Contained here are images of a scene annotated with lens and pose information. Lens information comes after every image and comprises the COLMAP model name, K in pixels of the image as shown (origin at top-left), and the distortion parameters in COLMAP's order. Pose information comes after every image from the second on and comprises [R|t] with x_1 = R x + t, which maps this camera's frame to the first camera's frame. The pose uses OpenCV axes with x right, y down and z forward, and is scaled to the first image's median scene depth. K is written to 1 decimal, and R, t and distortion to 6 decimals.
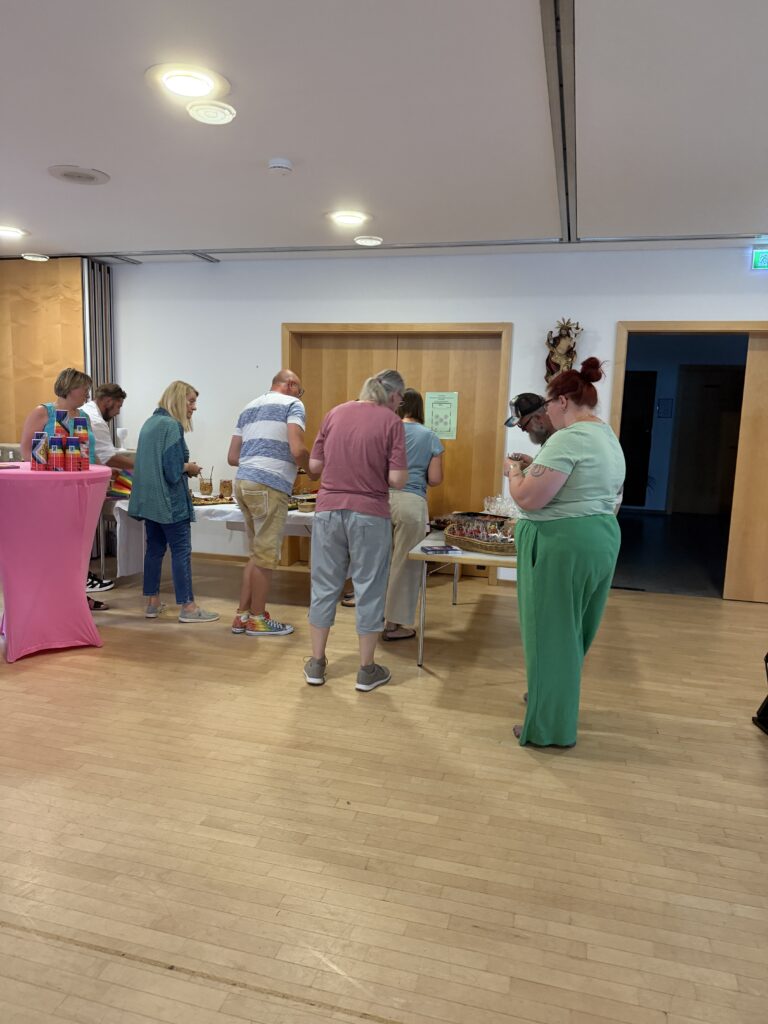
lens RADIAL K [[718.9, 0, 384.0], [0, 718.9, 512.0], [0, 0, 1]] dist [0.043445, -0.036005]
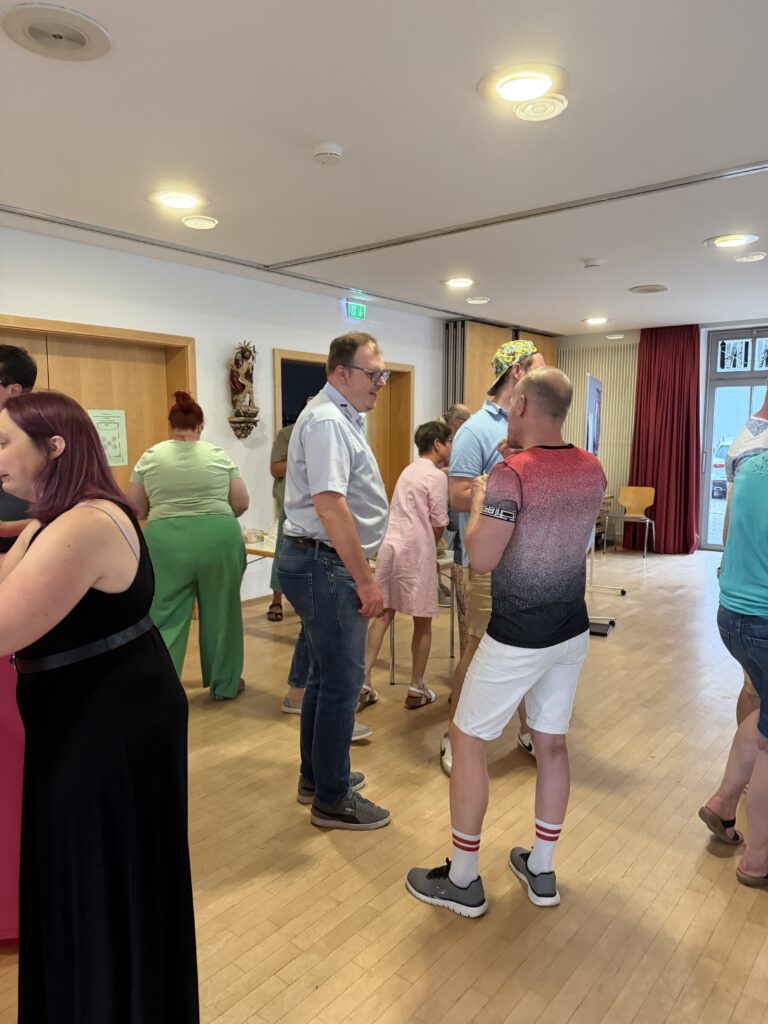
lens RADIAL K [[731.3, 0, 384.0], [0, 731.3, 512.0], [0, 0, 1]] dist [0.005001, -0.001361]
pose [[0.416760, -0.123381, 0.900604, -0.568561], [0.127784, 0.988860, 0.076339, -0.073138], [-0.899990, 0.083268, 0.427883, 0.357669]]
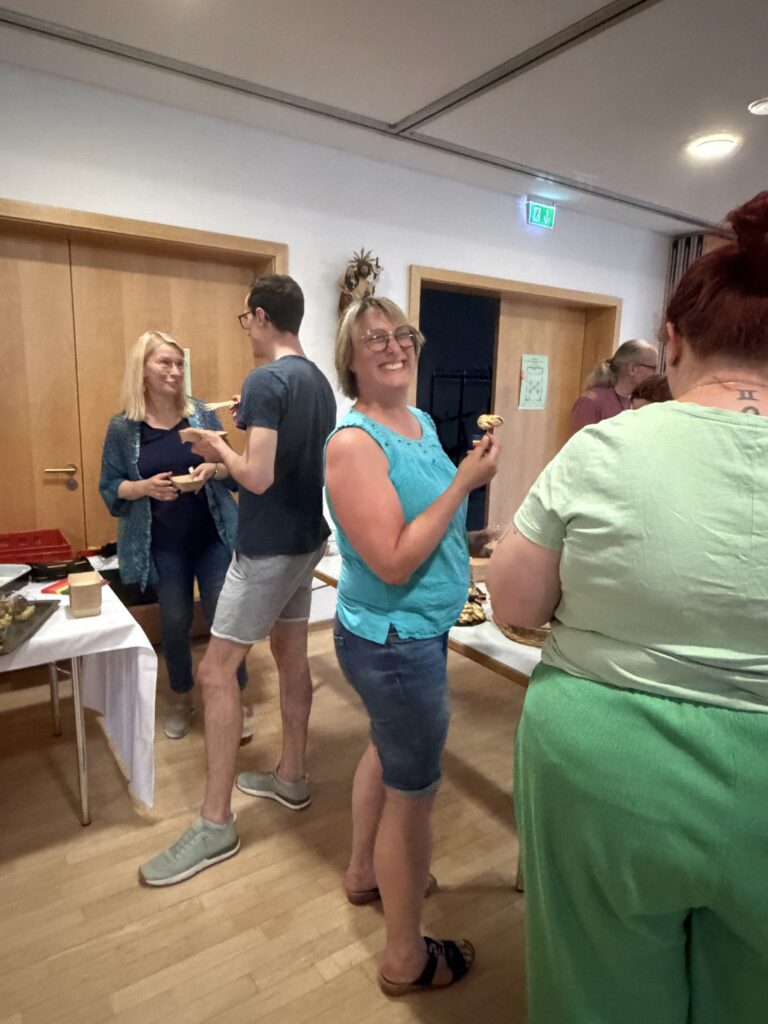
lens RADIAL K [[641.0, 0, 384.0], [0, 641.0, 512.0], [0, 0, 1]] dist [-0.005161, -0.000996]
pose [[0.673104, -0.146905, 0.724810, -0.205324], [0.088199, 0.989023, 0.118549, -0.077344], [-0.734269, -0.015868, 0.678673, 0.498528]]
